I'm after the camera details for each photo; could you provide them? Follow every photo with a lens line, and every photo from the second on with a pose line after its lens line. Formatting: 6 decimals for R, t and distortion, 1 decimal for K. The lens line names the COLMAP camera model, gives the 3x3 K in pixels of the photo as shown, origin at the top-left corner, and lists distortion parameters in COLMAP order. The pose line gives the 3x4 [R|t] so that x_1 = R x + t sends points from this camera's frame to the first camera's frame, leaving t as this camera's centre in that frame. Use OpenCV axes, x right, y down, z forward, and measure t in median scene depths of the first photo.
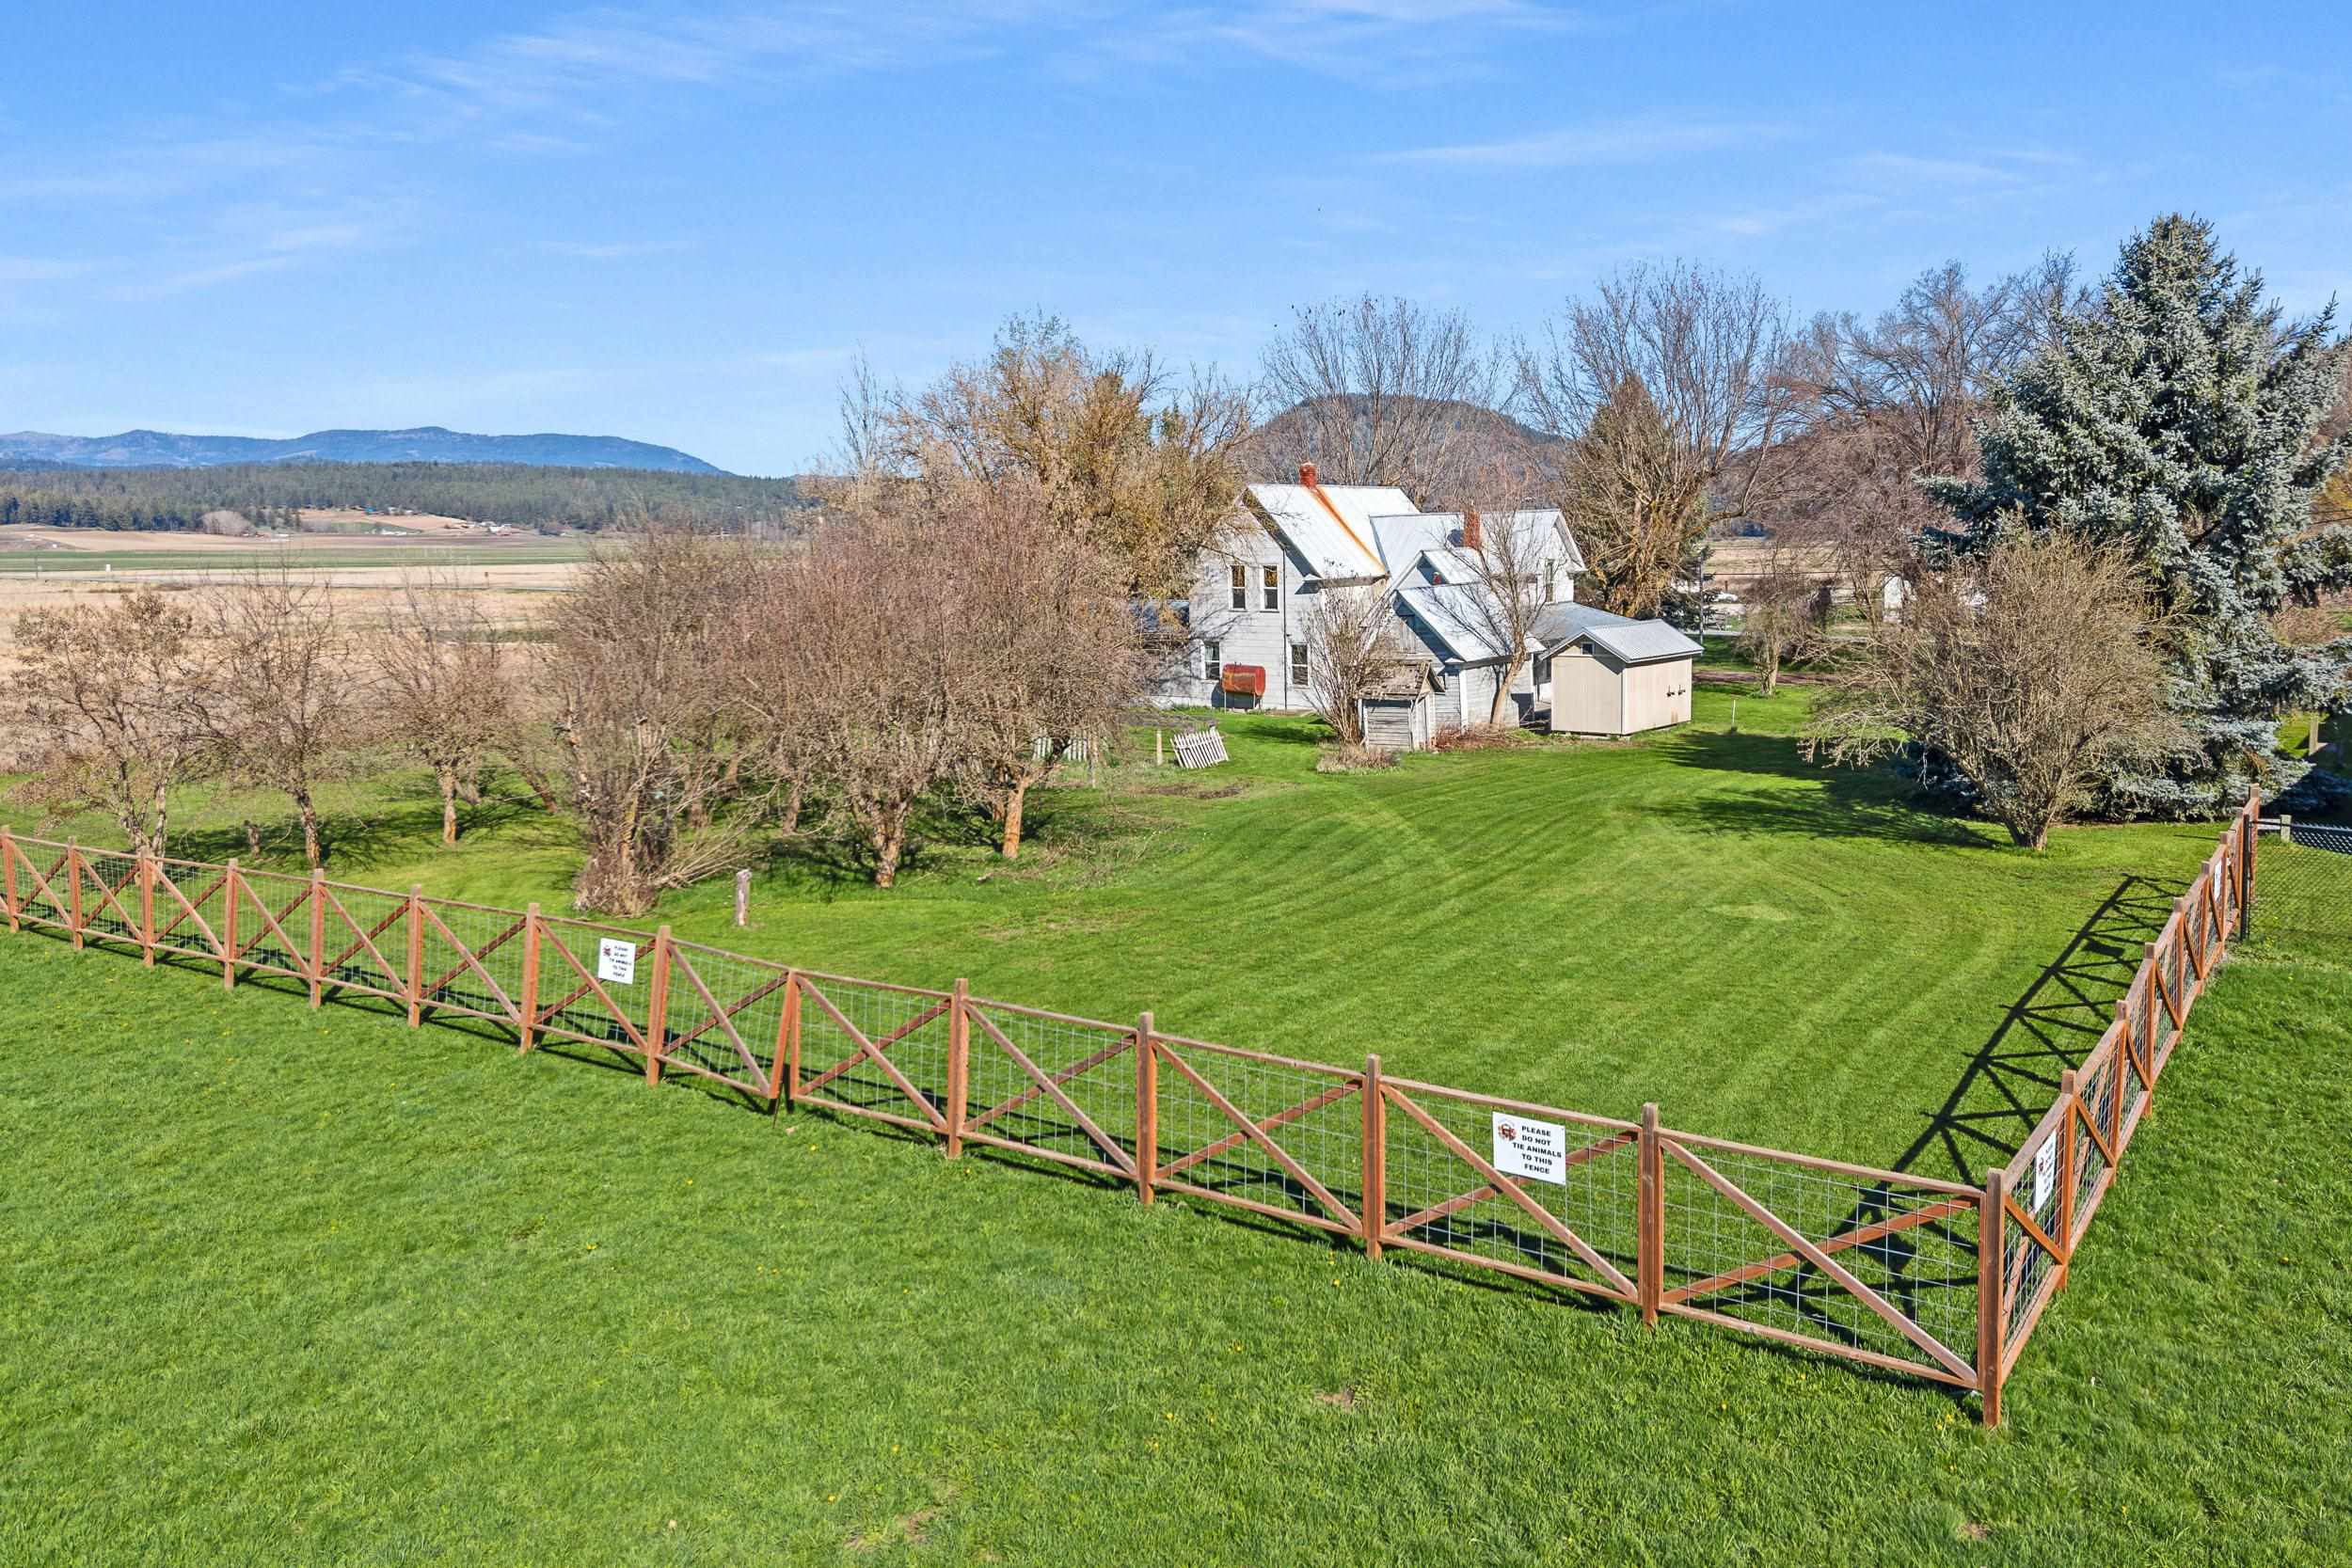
lens RADIAL K [[1952.4, 0, 1176.0], [0, 1952.4, 784.0], [0, 0, 1]] dist [0.001662, -0.000056]
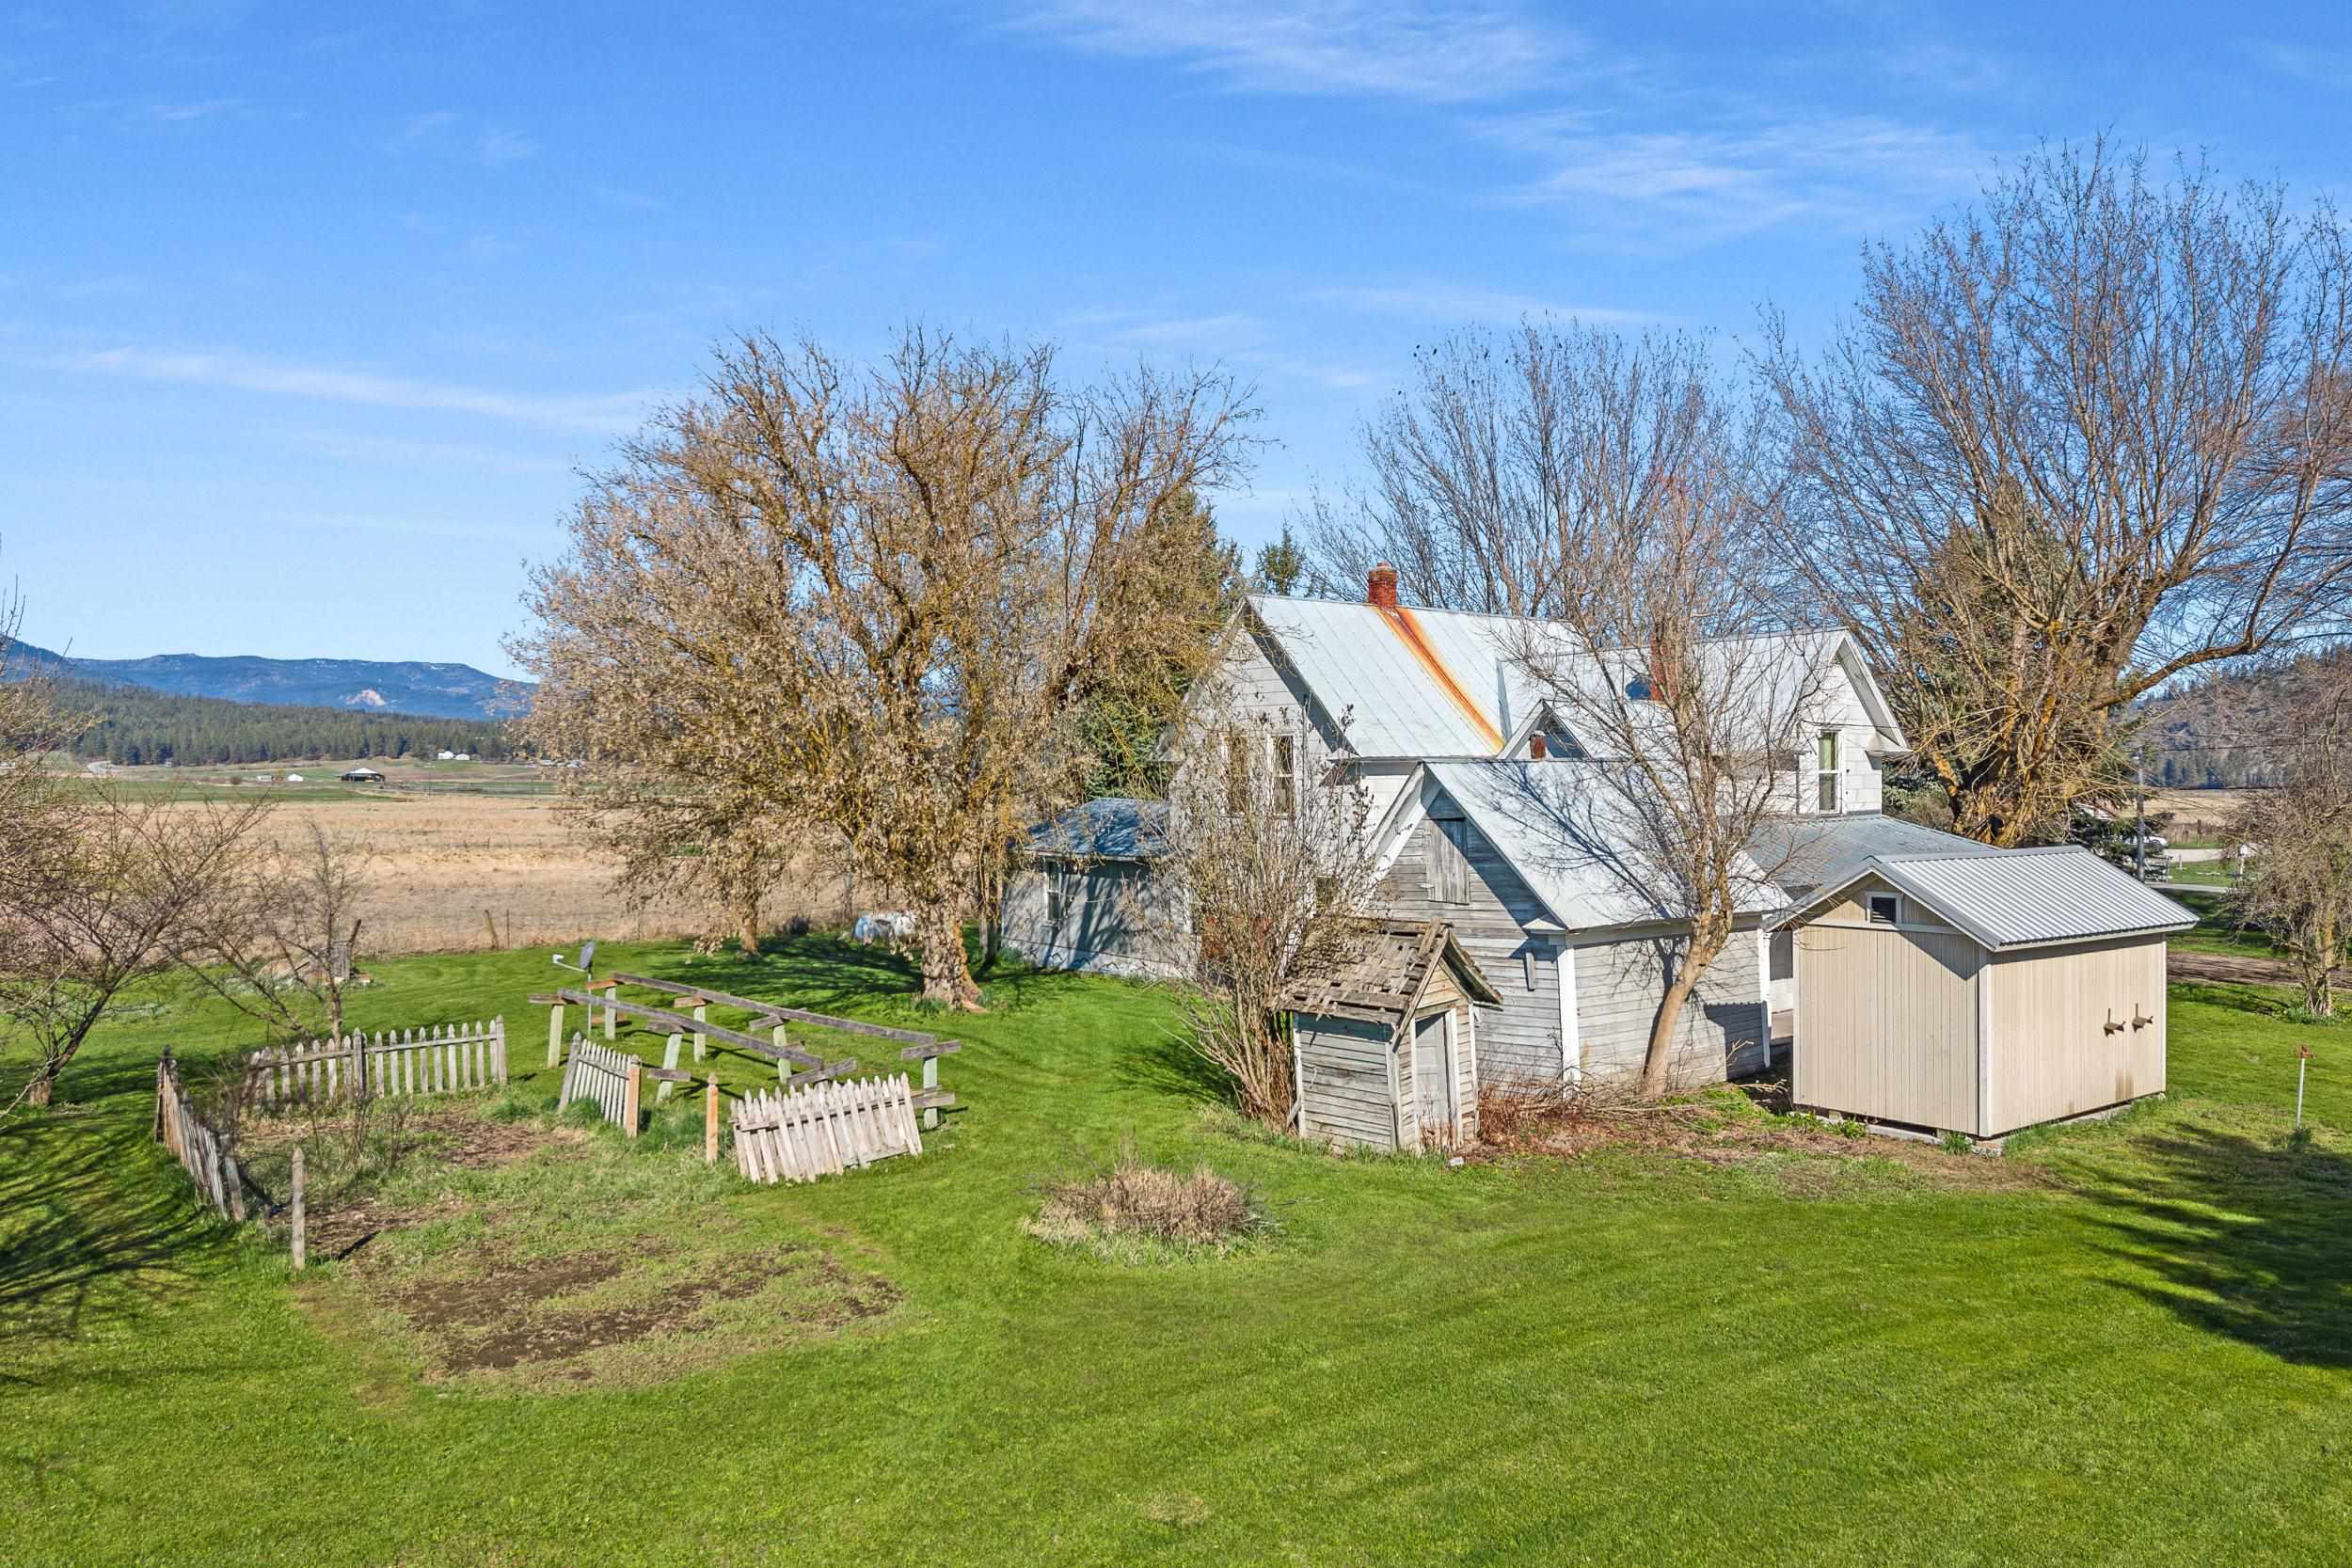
lens RADIAL K [[1546.7, 0, 1176.0], [0, 1546.7, 784.0], [0, 0, 1]] dist [-0.001422, -0.001455]
pose [[0.963160, 0.017480, -0.268361, 0.151283], [-0.052152, 0.991083, -0.122619, -0.047028], [0.263824, 0.132097, 0.955483, 0.636406]]
